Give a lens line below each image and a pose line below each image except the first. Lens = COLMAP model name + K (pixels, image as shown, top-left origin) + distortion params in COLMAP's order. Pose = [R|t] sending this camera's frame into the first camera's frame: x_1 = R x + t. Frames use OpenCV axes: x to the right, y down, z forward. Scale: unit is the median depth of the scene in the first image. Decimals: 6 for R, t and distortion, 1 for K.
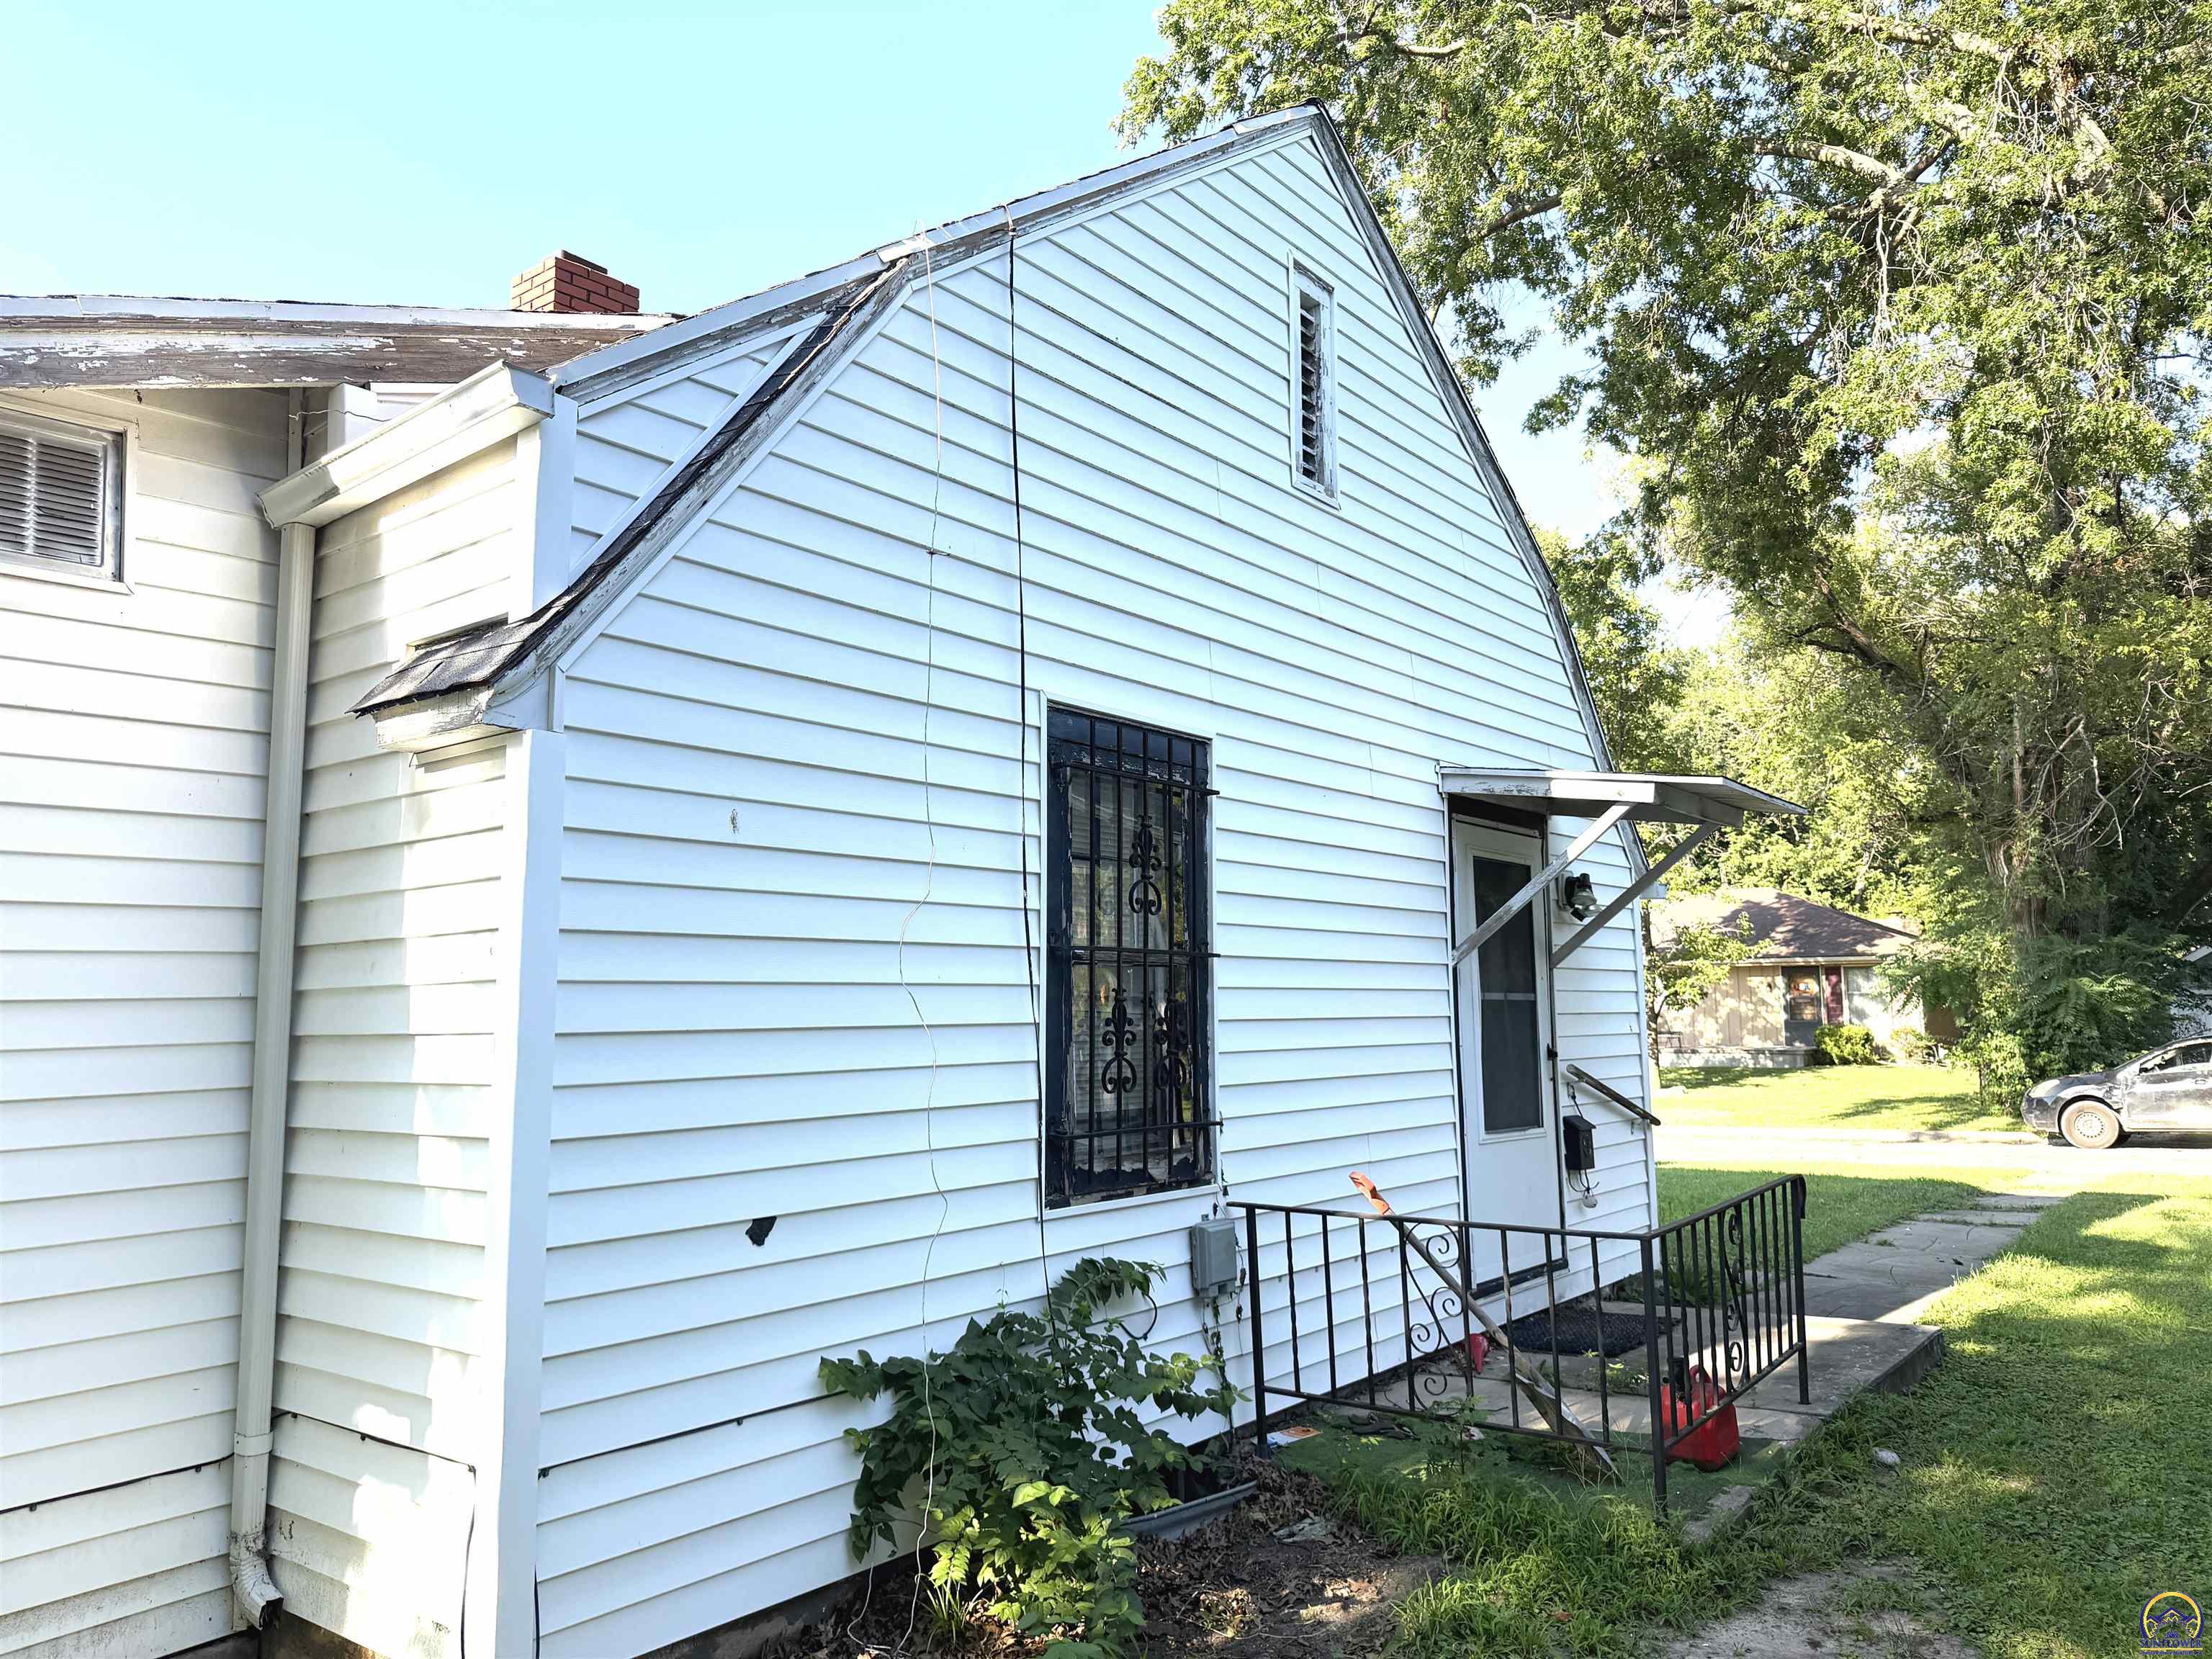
lens RADIAL K [[1571.0, 0, 1106.0], [0, 1571.0, 829.5], [0, 0, 1]] dist [0.023443, -0.032352]
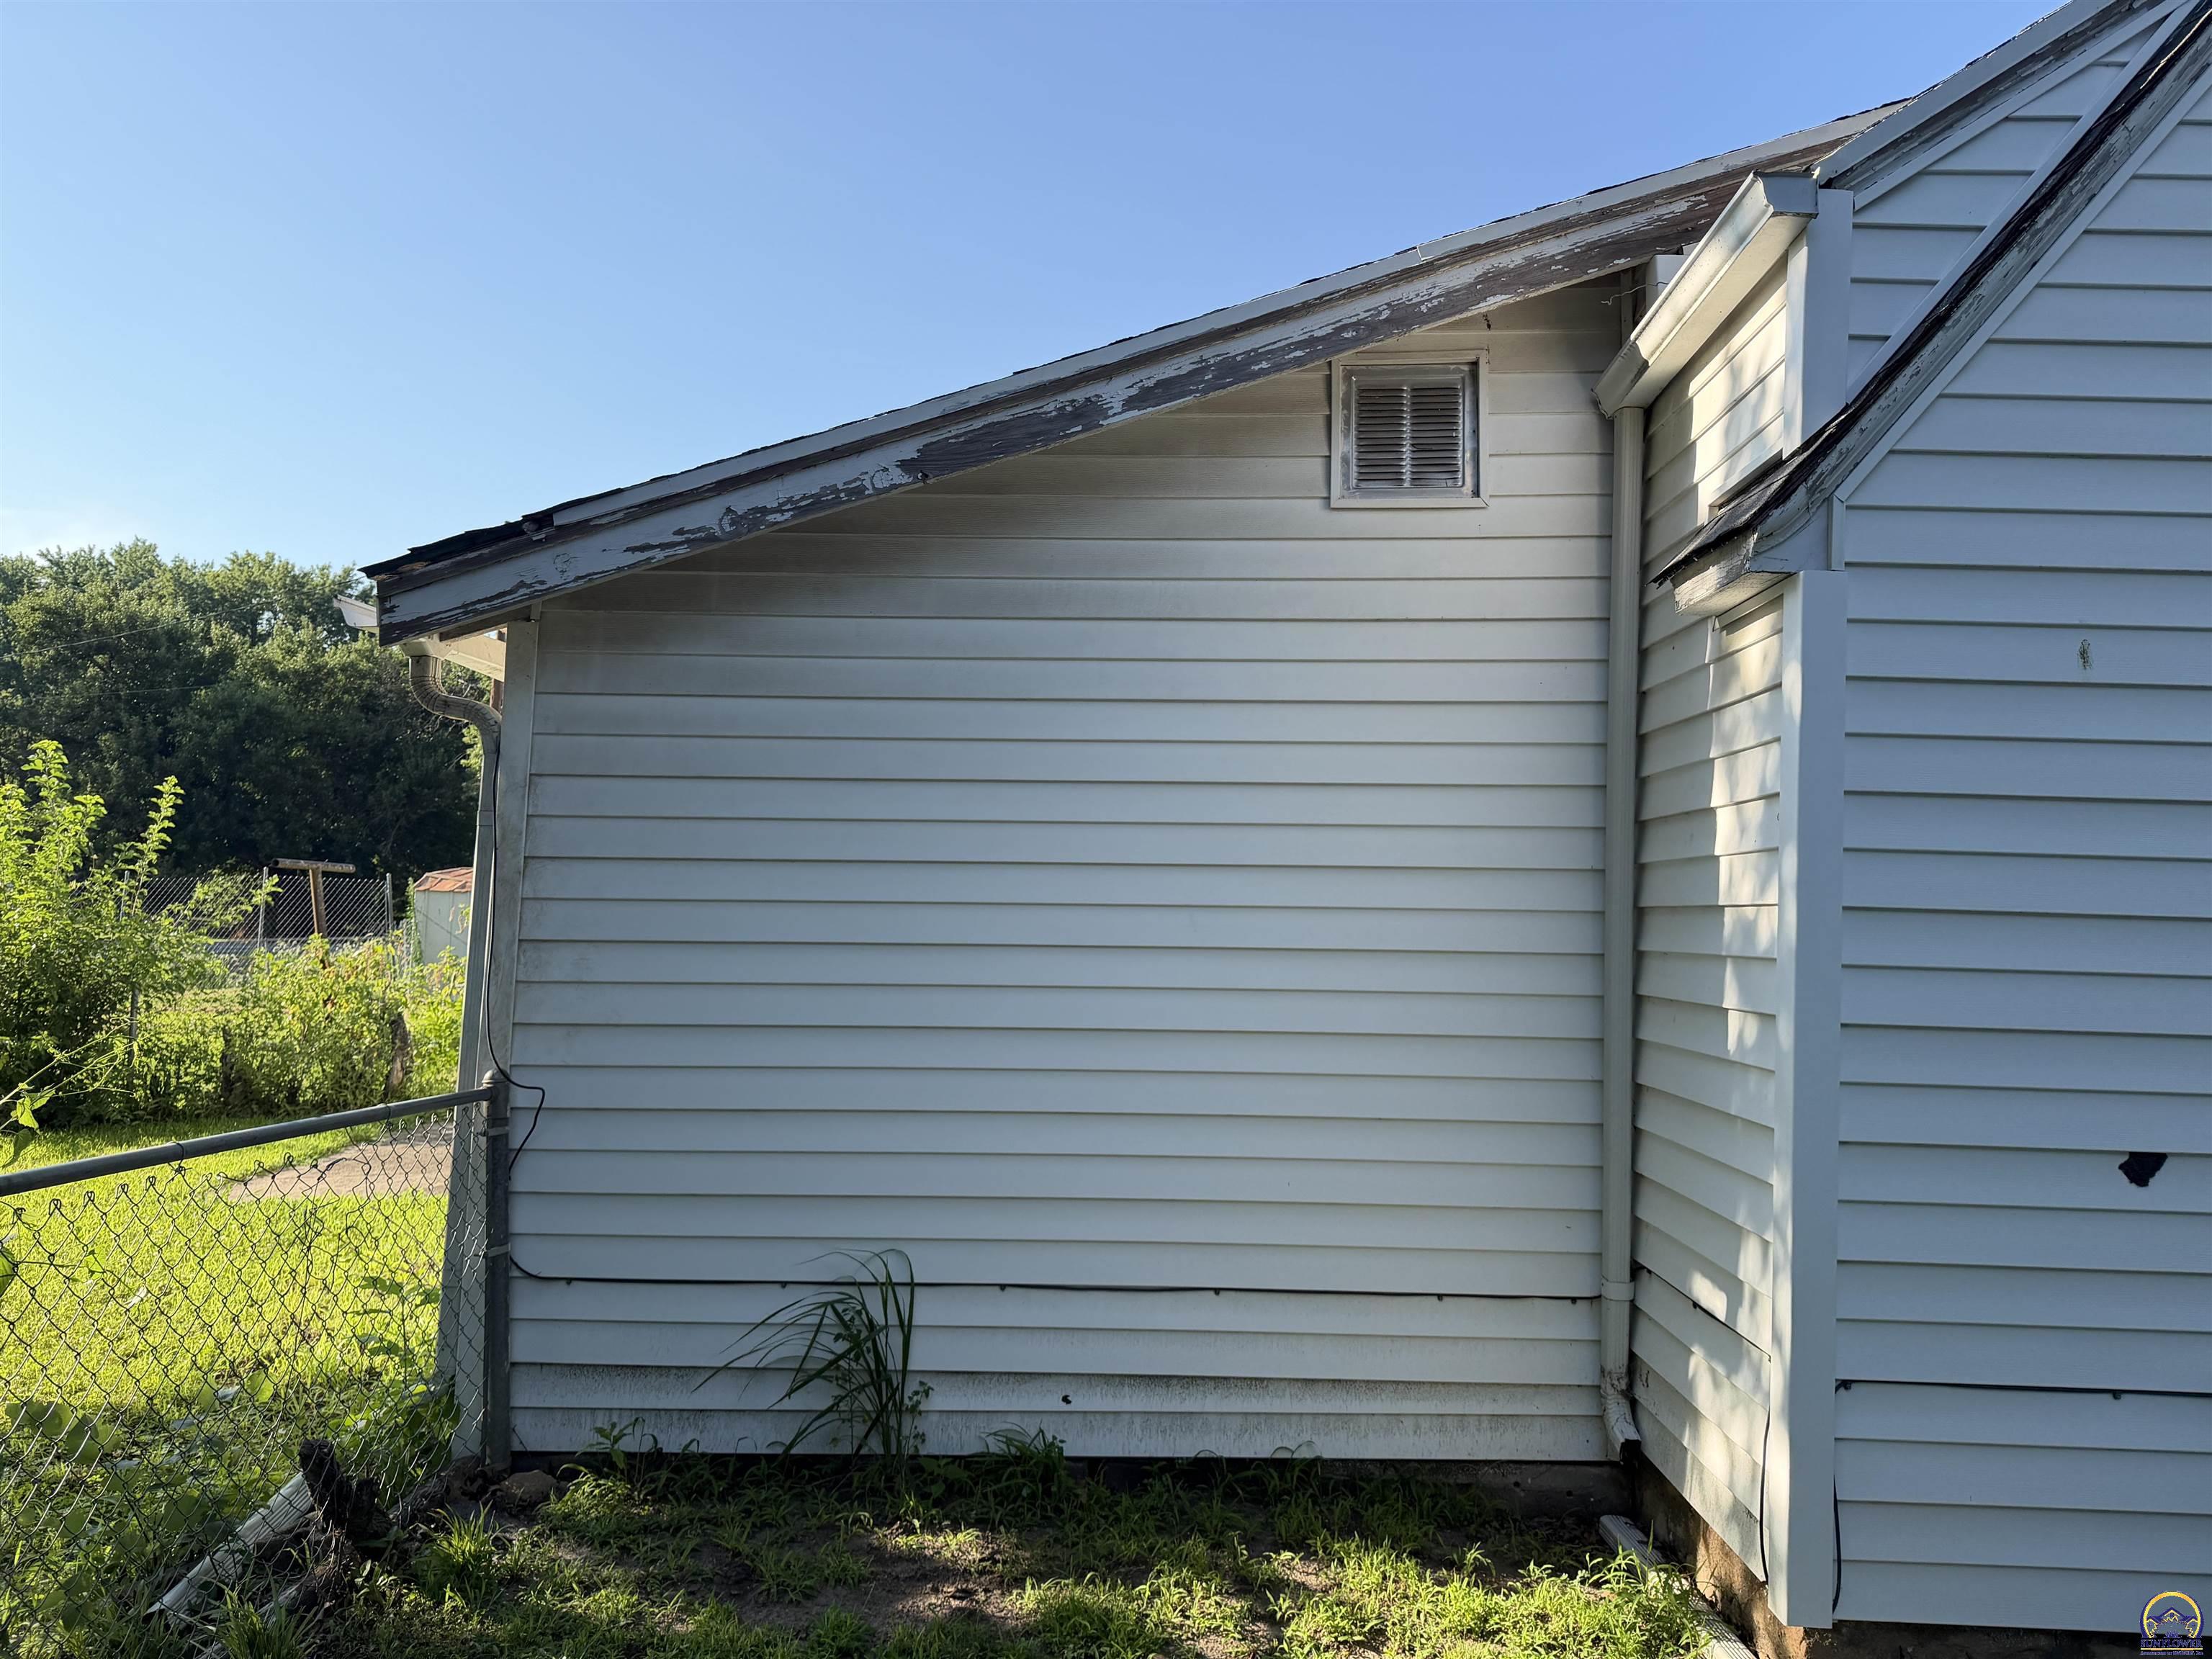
lens RADIAL K [[1571.0, 0, 1106.0], [0, 1571.0, 829.5], [0, 0, 1]] dist [0.023443, -0.032352]
pose [[0.582902, -0.011203, -0.812465, 0.124803], [0.053397, 0.998272, 0.024545, 0.037546], [0.810786, -0.057691, 0.582493, 0.125674]]
